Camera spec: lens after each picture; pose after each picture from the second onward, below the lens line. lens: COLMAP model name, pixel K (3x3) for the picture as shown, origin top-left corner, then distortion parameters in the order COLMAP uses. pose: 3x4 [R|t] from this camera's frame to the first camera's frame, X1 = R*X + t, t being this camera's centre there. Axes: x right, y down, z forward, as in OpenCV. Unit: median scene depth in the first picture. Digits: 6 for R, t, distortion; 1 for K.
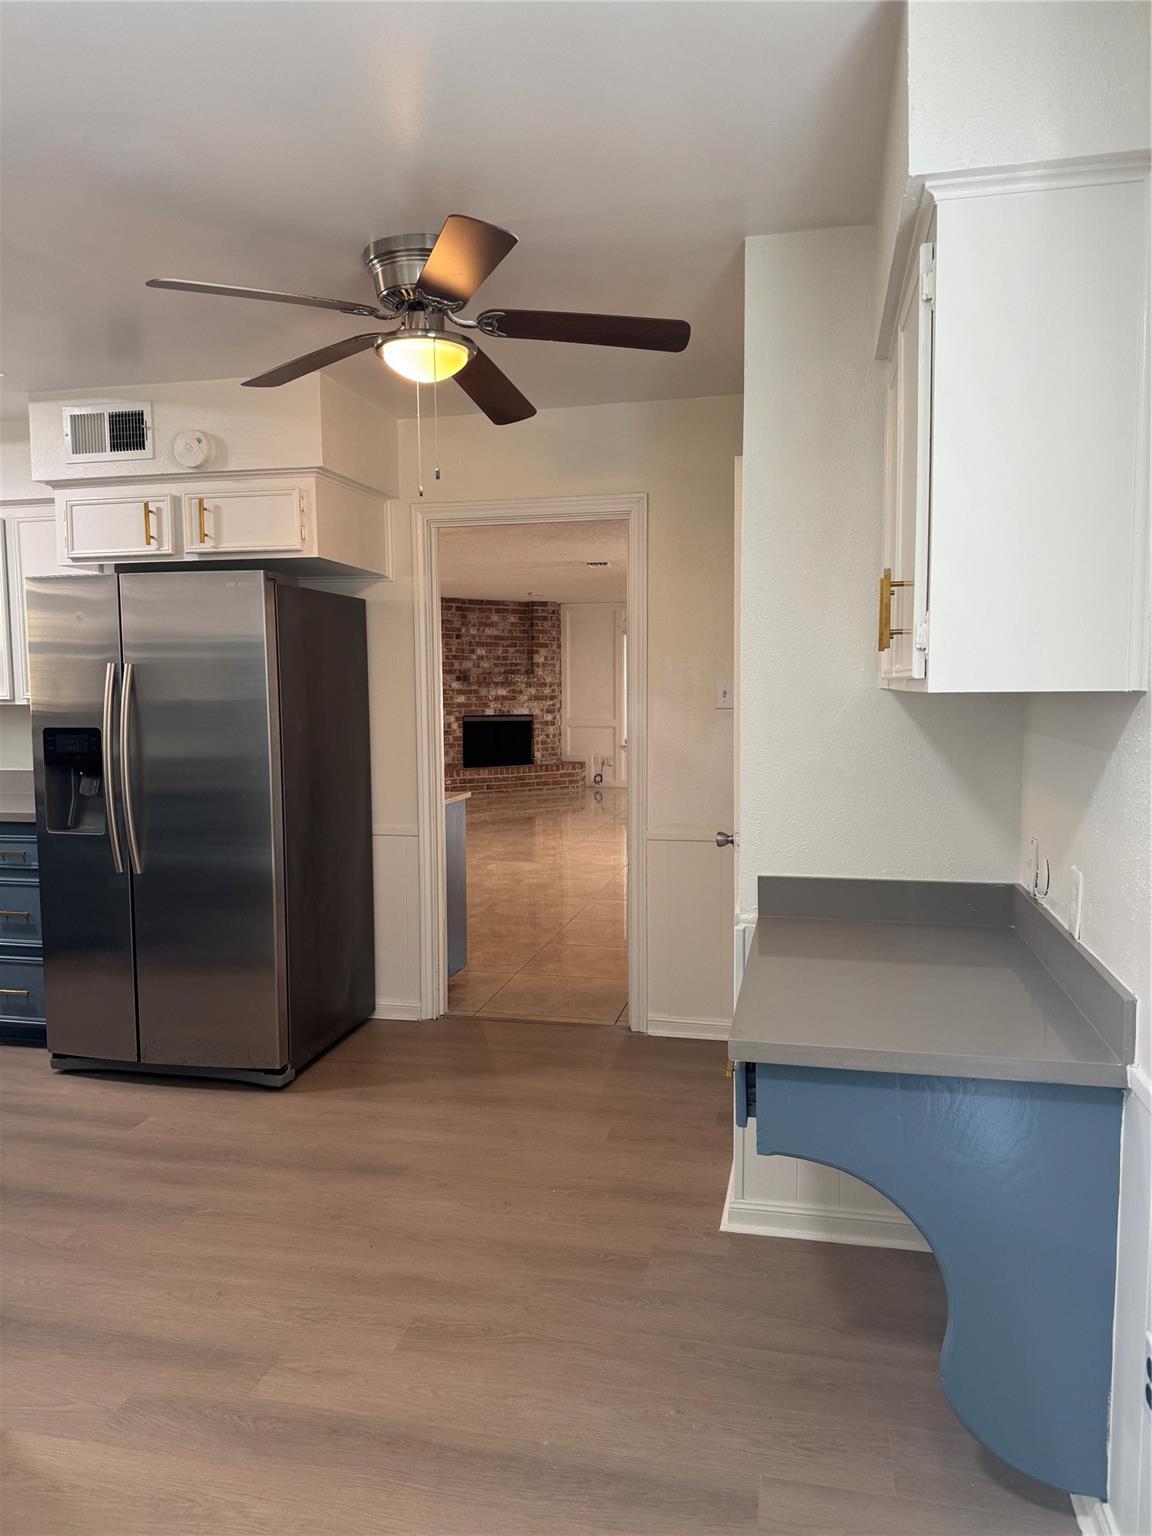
lens RADIAL K [[1075.9, 0, 573.1], [0, 1075.9, 773.5], [0, 0, 1]] dist [0.060066, -0.070963]
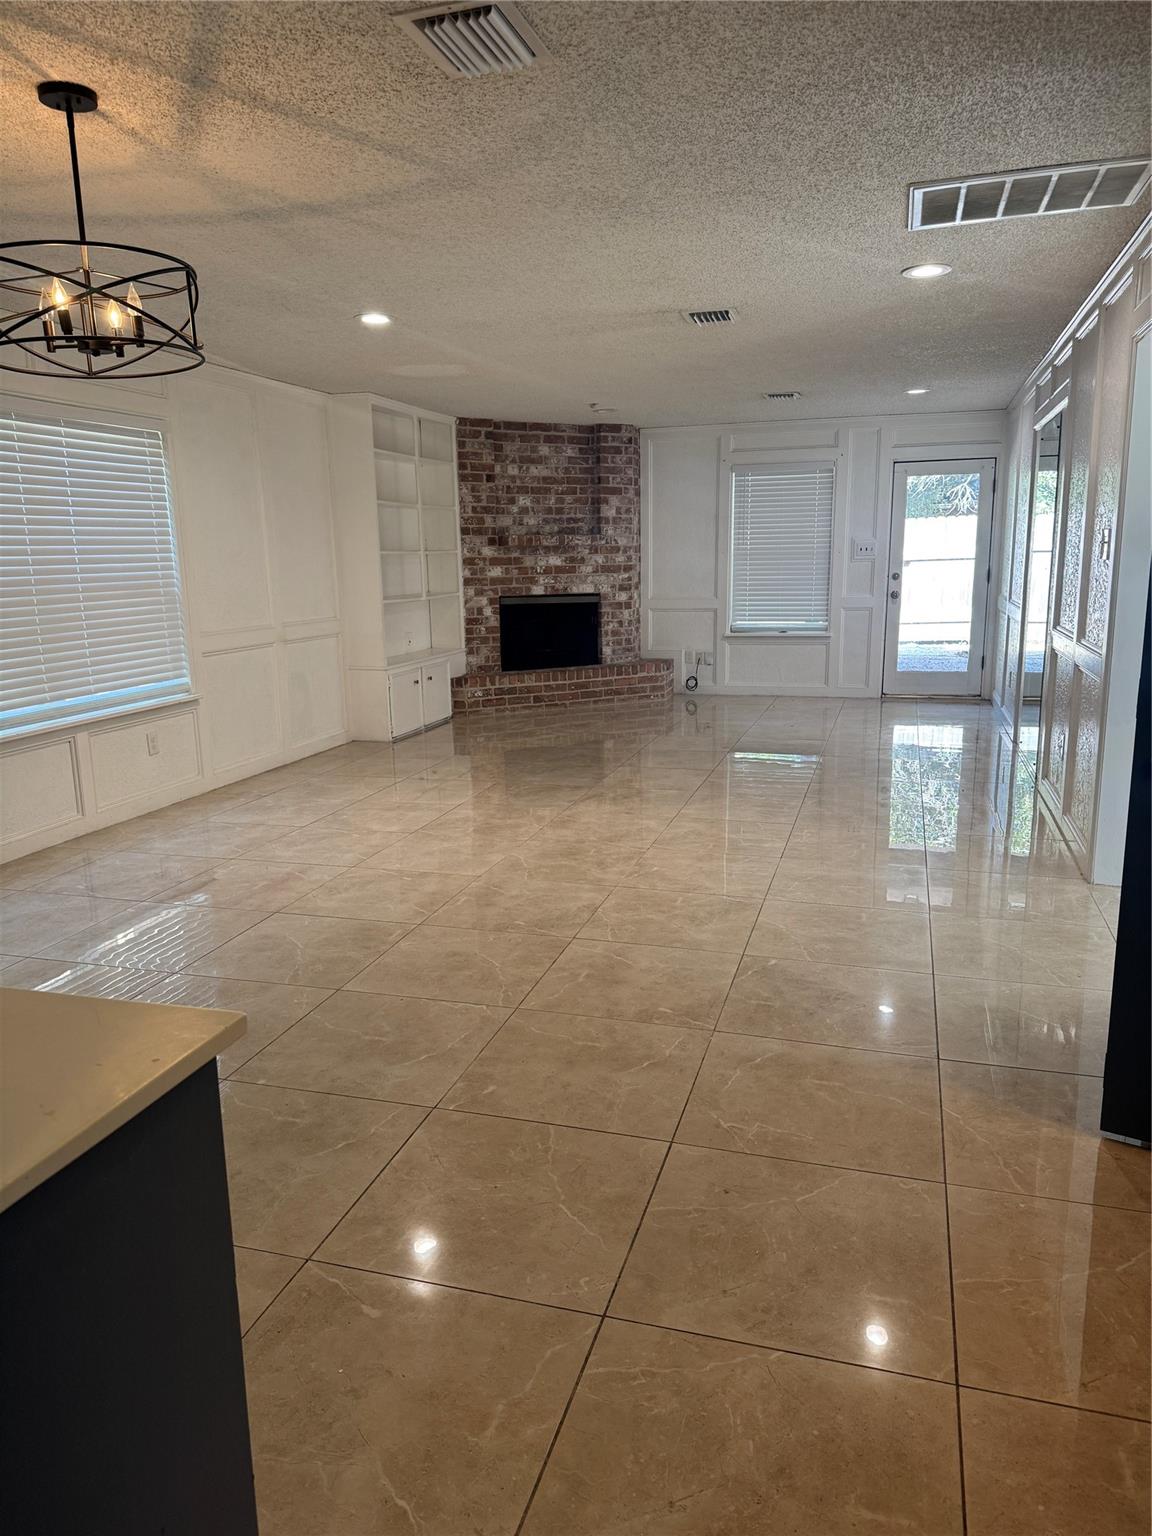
lens RADIAL K [[1070.4, 0, 576.0], [0, 1070.4, 768.0], [0, 0, 1]] dist [0.179936, -0.266151]
pose [[0.997642, 0.001928, -0.068602, -0.004494], [0.006028, 0.993280, 0.115582, -0.022901], [0.068364, -0.115723, 0.990926, 0.292173]]
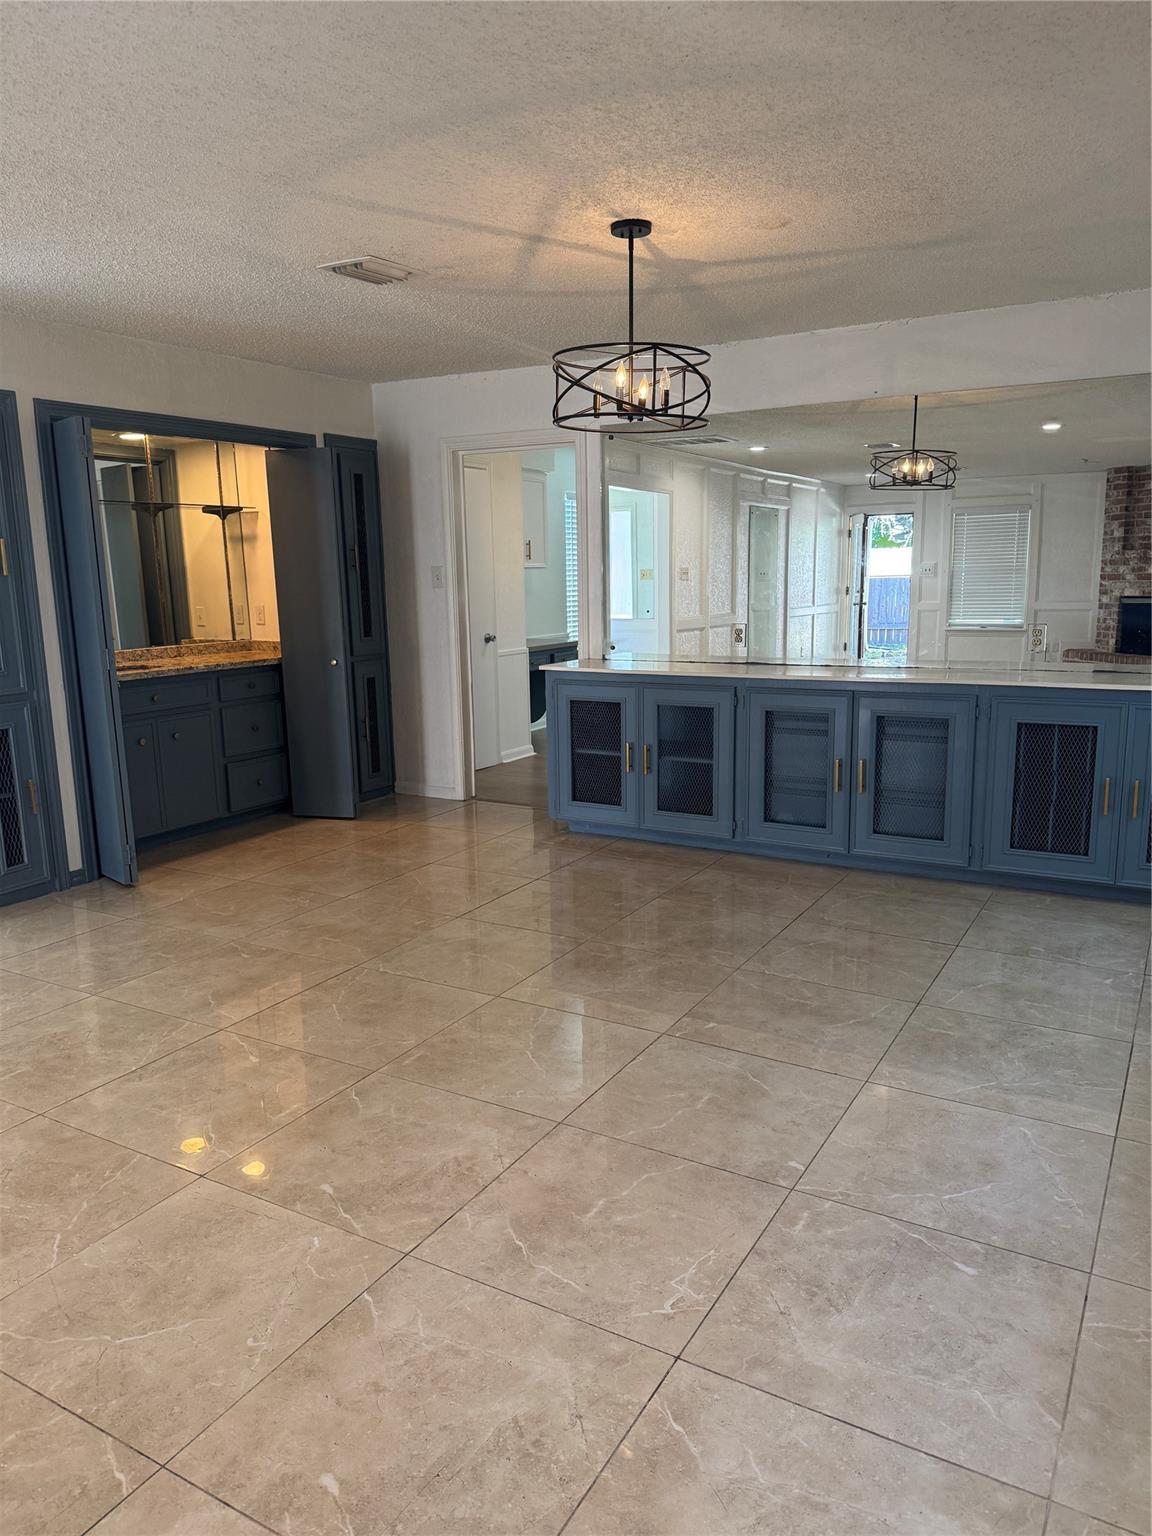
lens RADIAL K [[1075.9, 0, 573.1], [0, 1075.9, 773.5], [0, 0, 1]] dist [0.060066, -0.070963]
pose [[-0.954687, -0.033199, 0.295753, -0.170057], [0.048181, 0.963408, 0.263672, -0.061459], [-0.293685, 0.265974, -0.918154, 0.753880]]
